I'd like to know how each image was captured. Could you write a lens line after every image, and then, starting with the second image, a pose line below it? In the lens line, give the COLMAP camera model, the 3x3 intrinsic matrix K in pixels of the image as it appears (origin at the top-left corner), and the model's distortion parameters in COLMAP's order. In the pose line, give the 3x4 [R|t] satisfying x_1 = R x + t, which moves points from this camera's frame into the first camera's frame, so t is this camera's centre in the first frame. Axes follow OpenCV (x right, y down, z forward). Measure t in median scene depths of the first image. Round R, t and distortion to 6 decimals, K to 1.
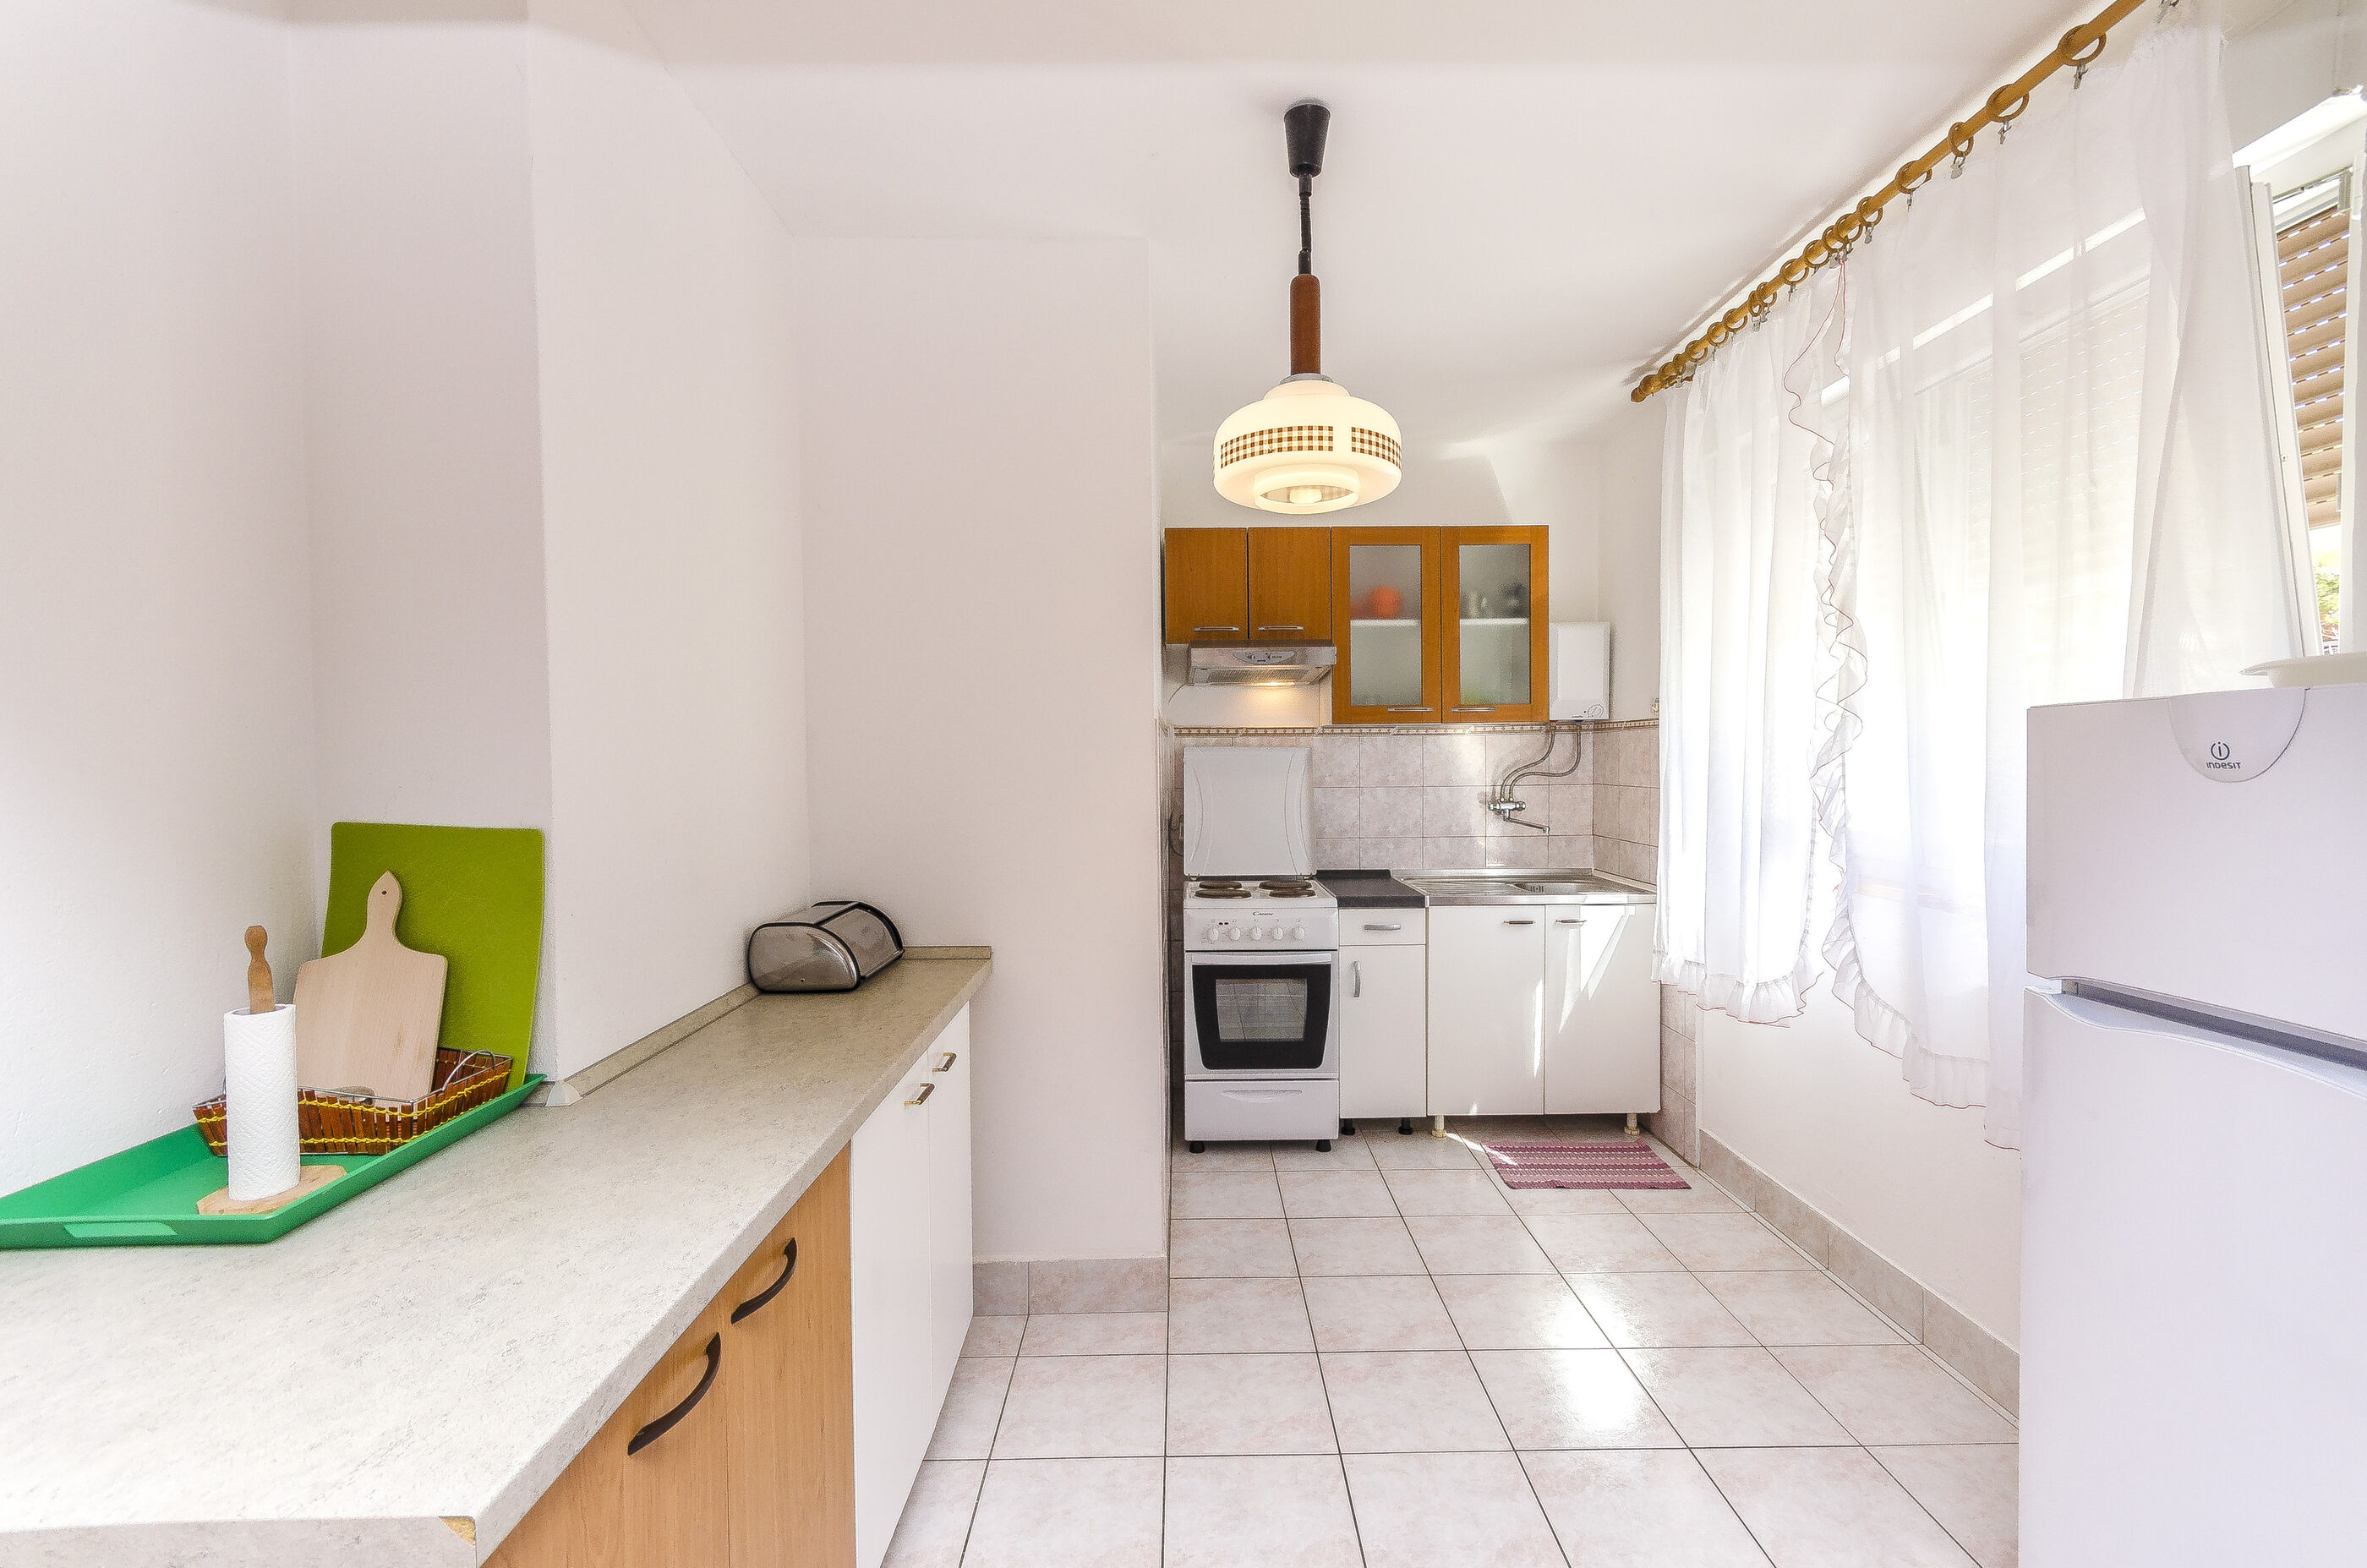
lens RADIAL K [[1030.4, 0, 1183.5], [0, 1030.4, 784.0], [0, 0, 1]] dist [0.012118, -0.000394]
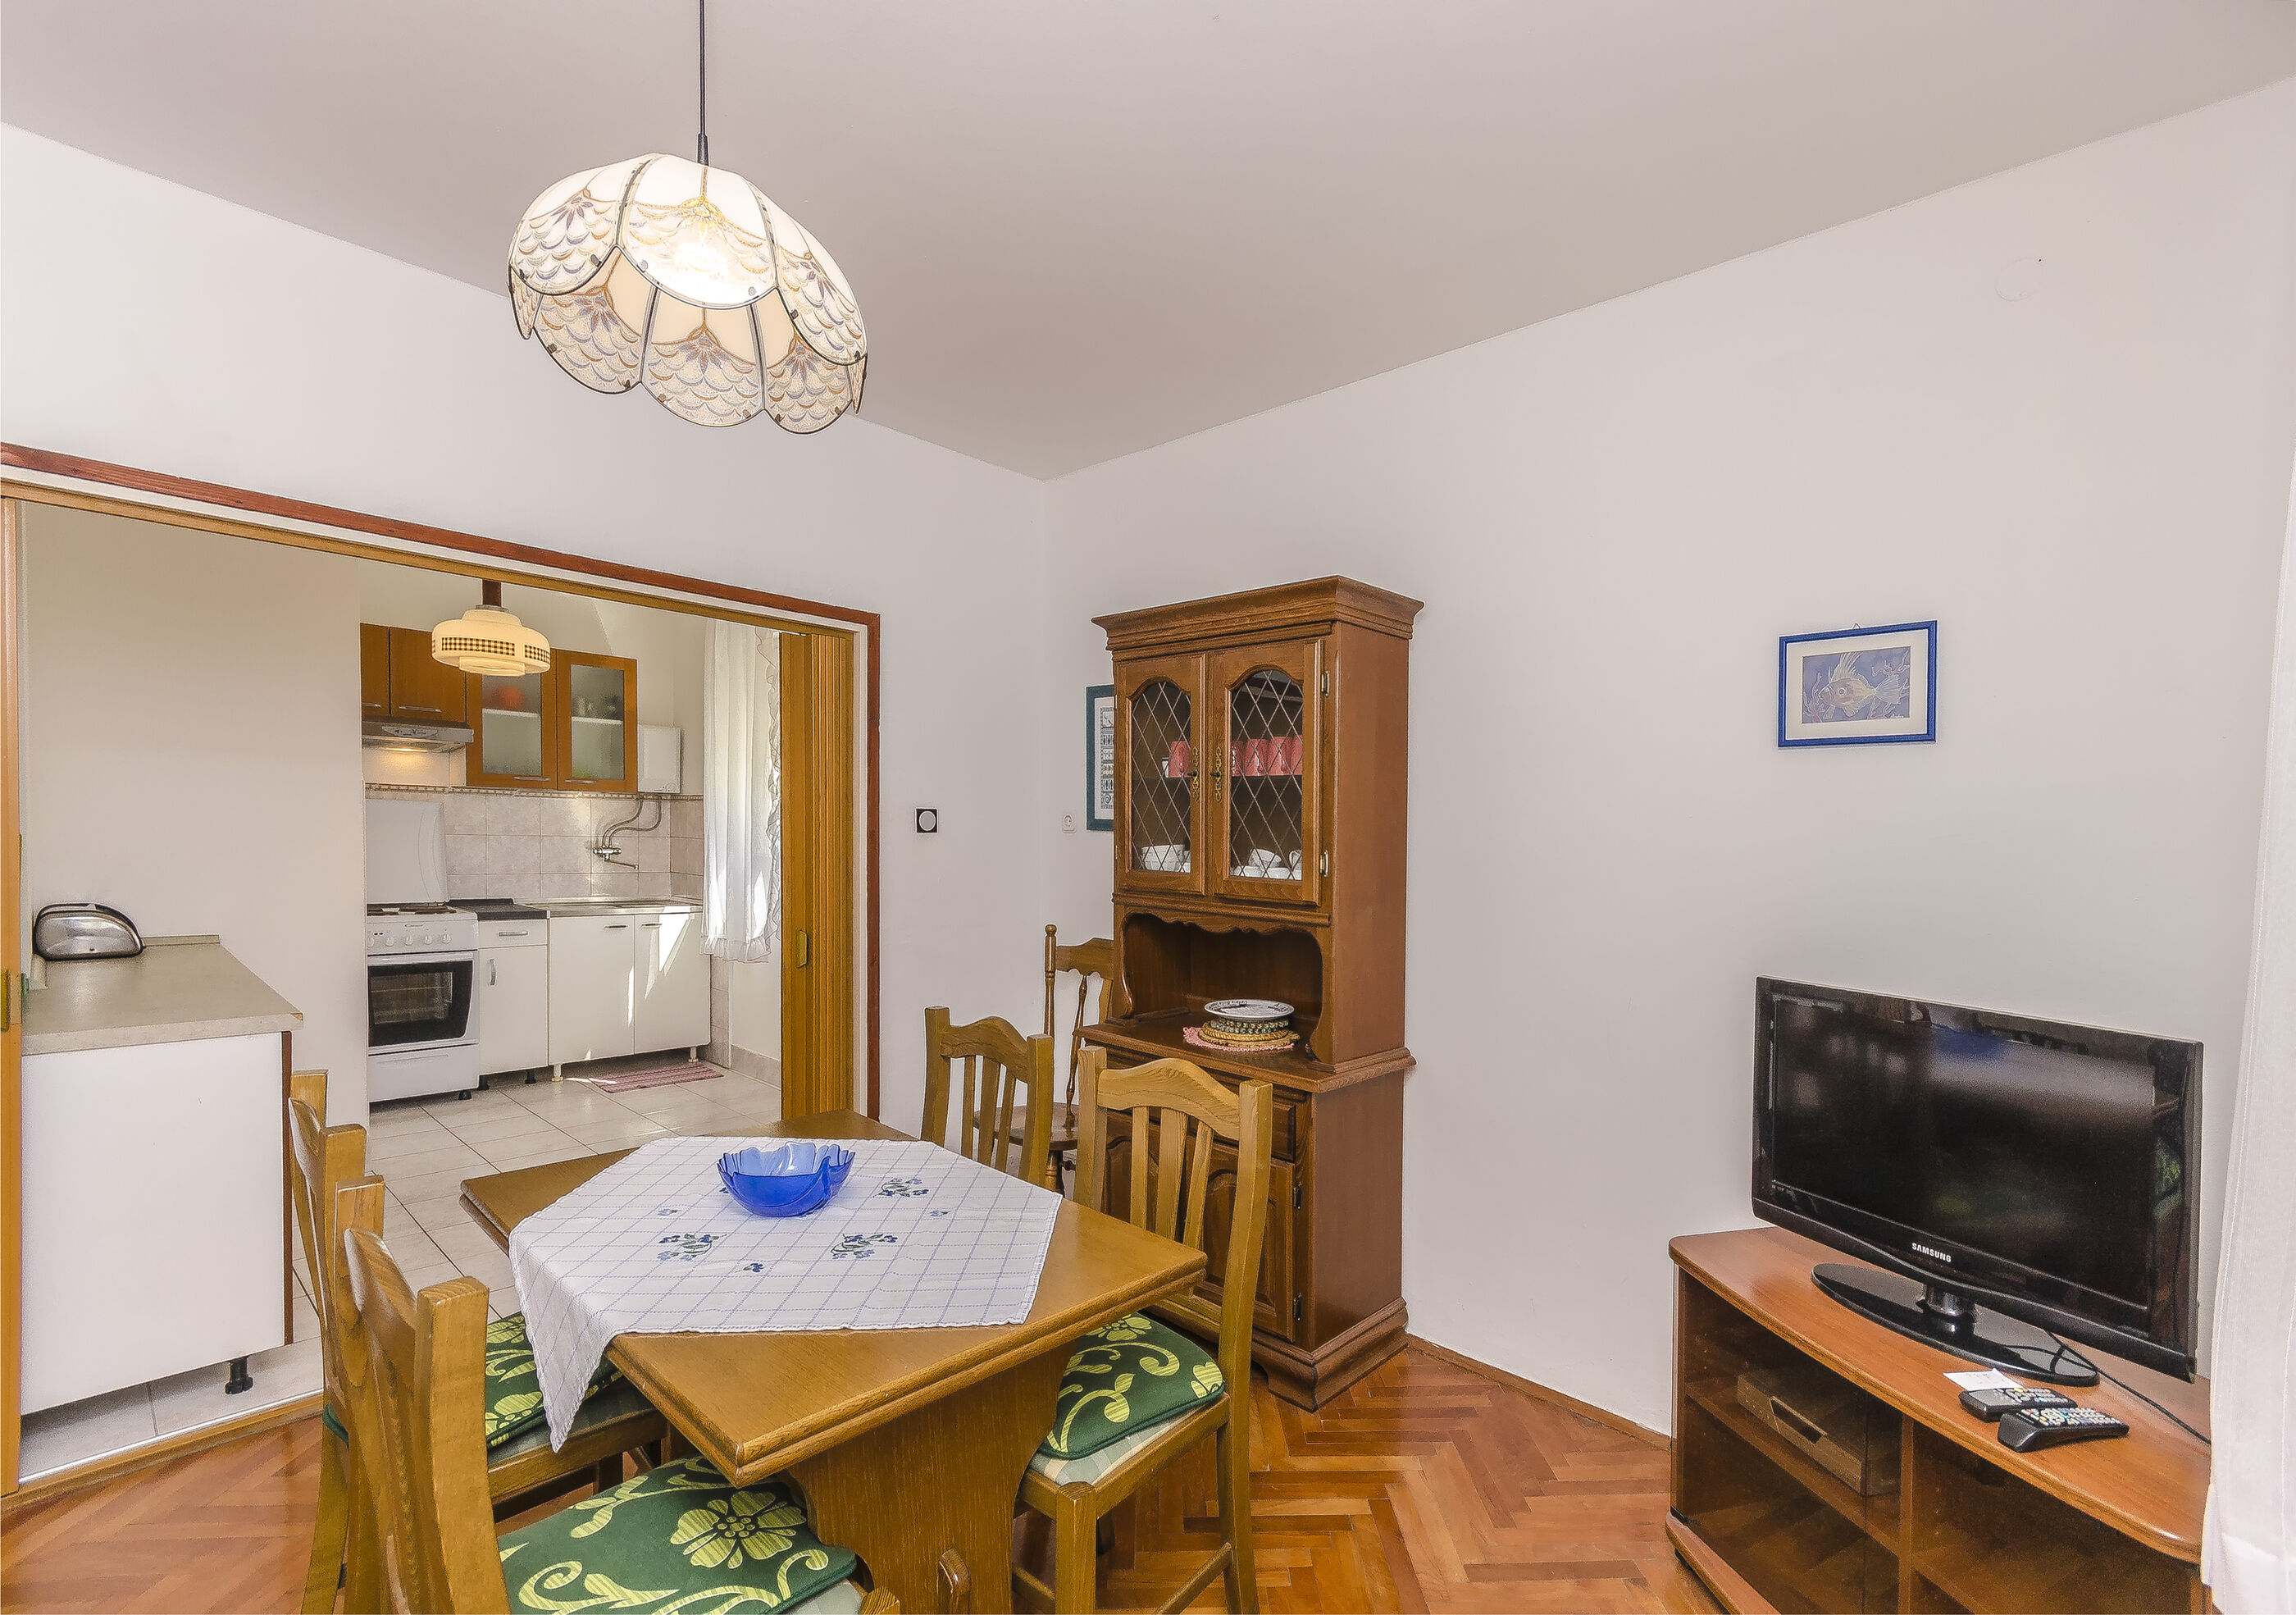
lens RADIAL K [[1095.8, 0, 1158.5], [0, 1095.8, 900.6], [0, 0, 1]] dist [0.002404, 0.000083]
pose [[0.715650, -0.014847, 0.698301, -0.211679], [-0.015242, 0.999204, 0.036865, 0.024404], [-0.698293, -0.037026, 0.714854, -0.652152]]
